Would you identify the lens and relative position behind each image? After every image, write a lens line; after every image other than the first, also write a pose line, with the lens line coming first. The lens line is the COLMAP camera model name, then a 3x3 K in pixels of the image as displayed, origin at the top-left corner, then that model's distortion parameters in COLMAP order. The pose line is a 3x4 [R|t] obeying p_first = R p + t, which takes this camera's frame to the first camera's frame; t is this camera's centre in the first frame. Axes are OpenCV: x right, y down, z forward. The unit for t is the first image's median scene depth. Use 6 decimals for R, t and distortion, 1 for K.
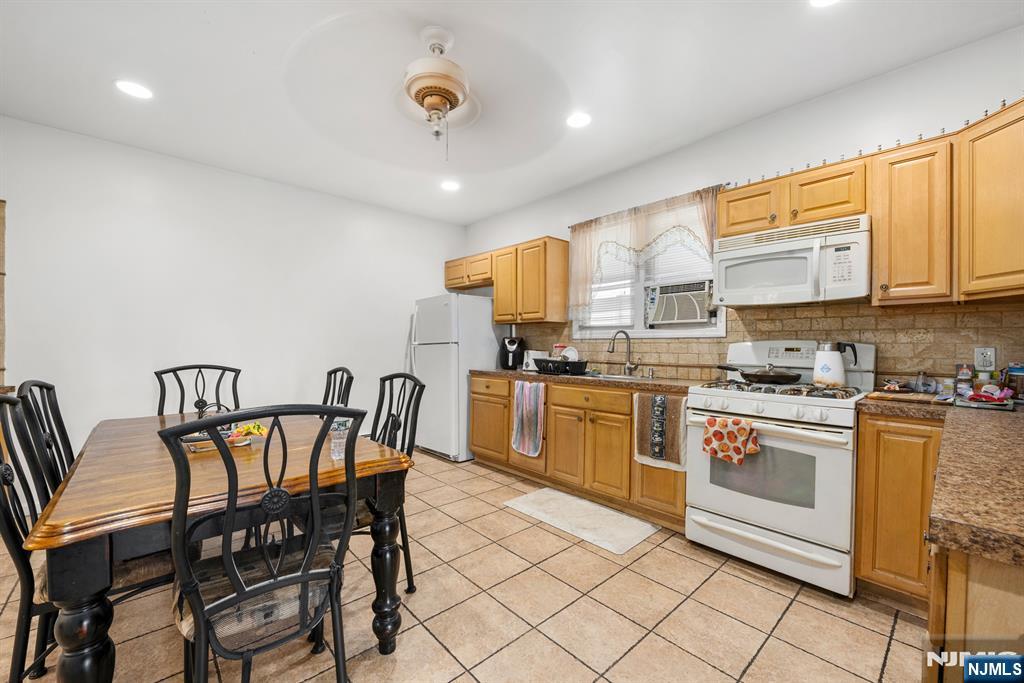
lens RADIAL K [[411.7, 0, 514.8], [0, 411.7, 341.4], [0, 0, 1]] dist [-0.000991, -0.000315]
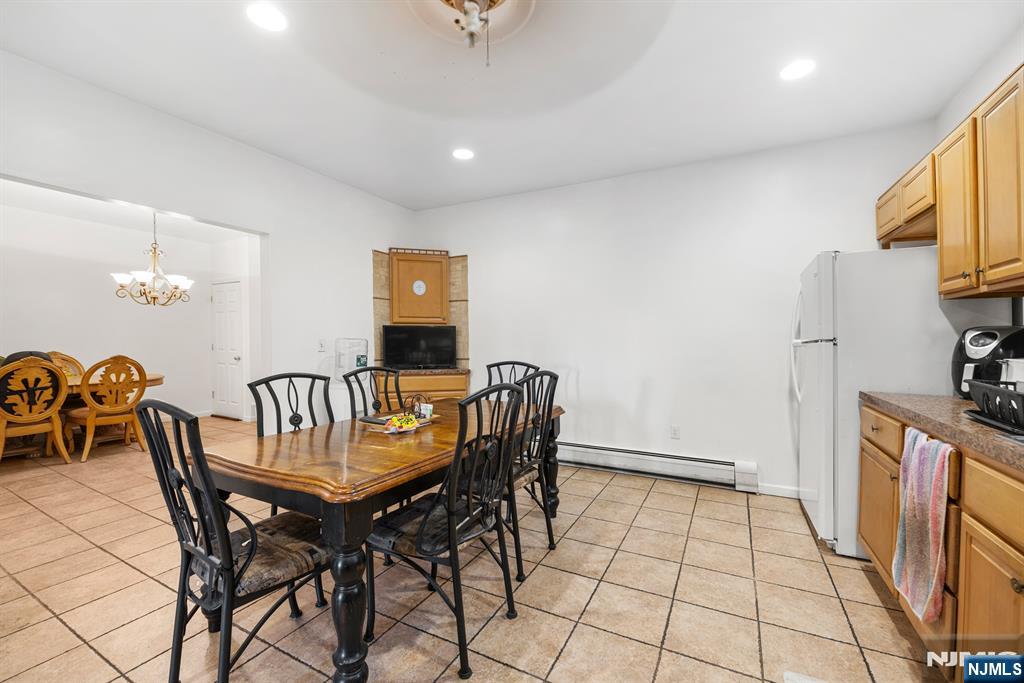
lens RADIAL K [[411.7, 0, 514.8], [0, 411.7, 341.4], [0, 0, 1]] dist [-0.000991, -0.000315]
pose [[0.351606, -0.003225, -0.936142, 0.333944], [0.011772, 0.999930, 0.000976, -0.001253], [0.936074, -0.011364, 0.351620, 0.567388]]
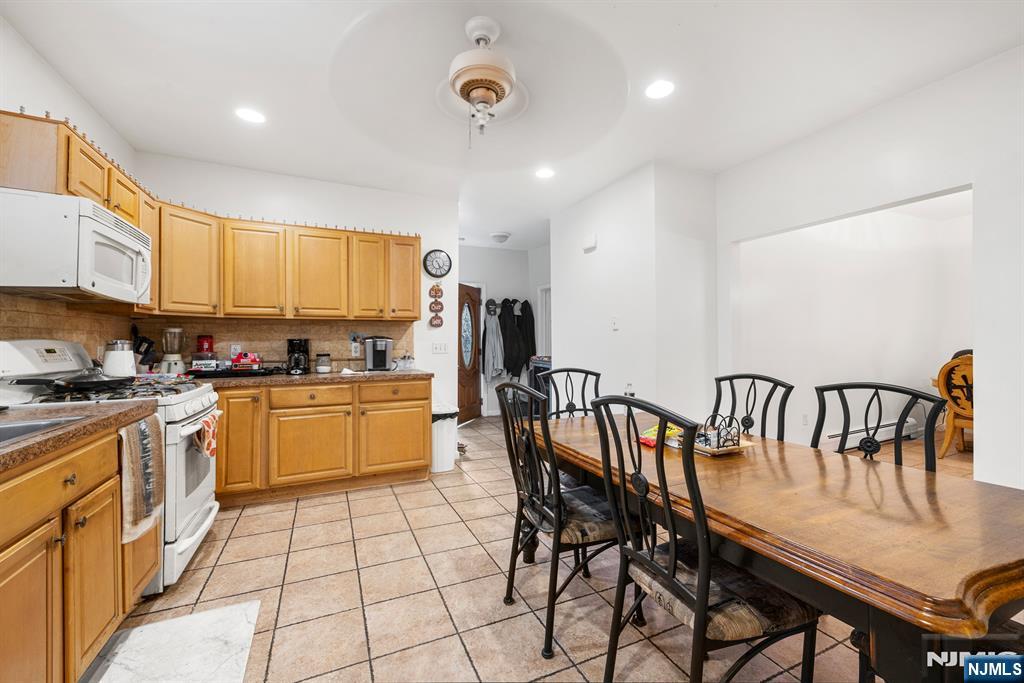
lens RADIAL K [[411.7, 0, 514.8], [0, 411.7, 341.4], [0, 0, 1]] dist [-0.000991, -0.000315]
pose [[-0.953902, -0.001857, 0.300112, -0.386047], [-0.003728, 0.999977, -0.005661, 0.001045], [-0.300095, -0.006519, -0.953887, 1.322946]]
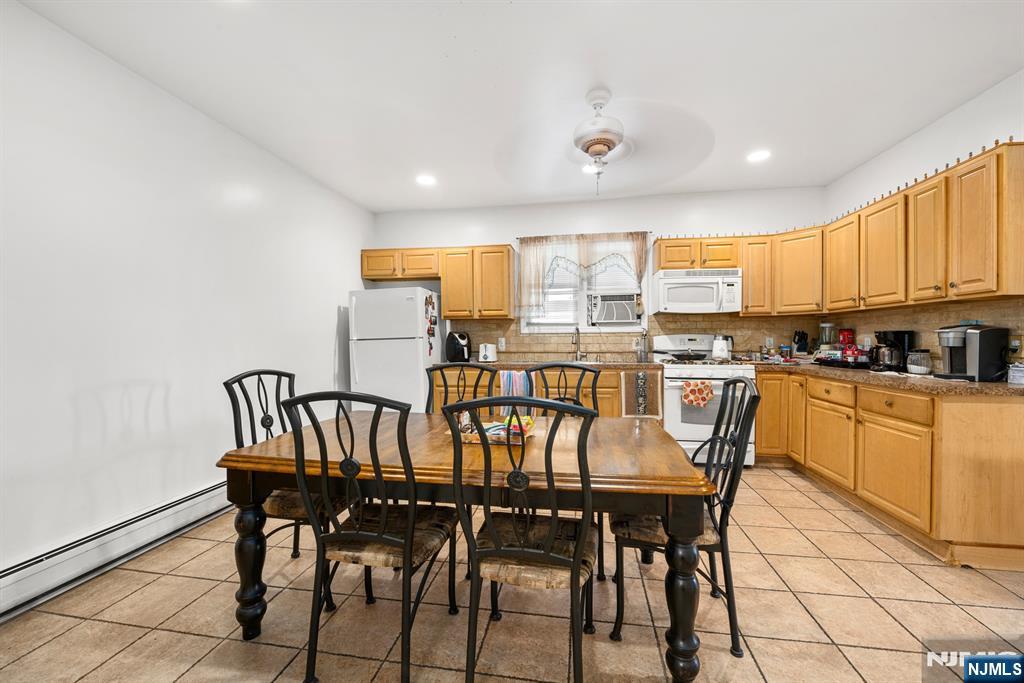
lens RADIAL K [[411.7, 0, 514.8], [0, 411.7, 341.4], [0, 0, 1]] dist [-0.000991, -0.000315]
pose [[0.783841, -0.015108, 0.620778, -0.835731], [0.004151, 0.999809, 0.019091, -0.007989], [-0.620948, -0.012387, 0.783754, 0.109674]]
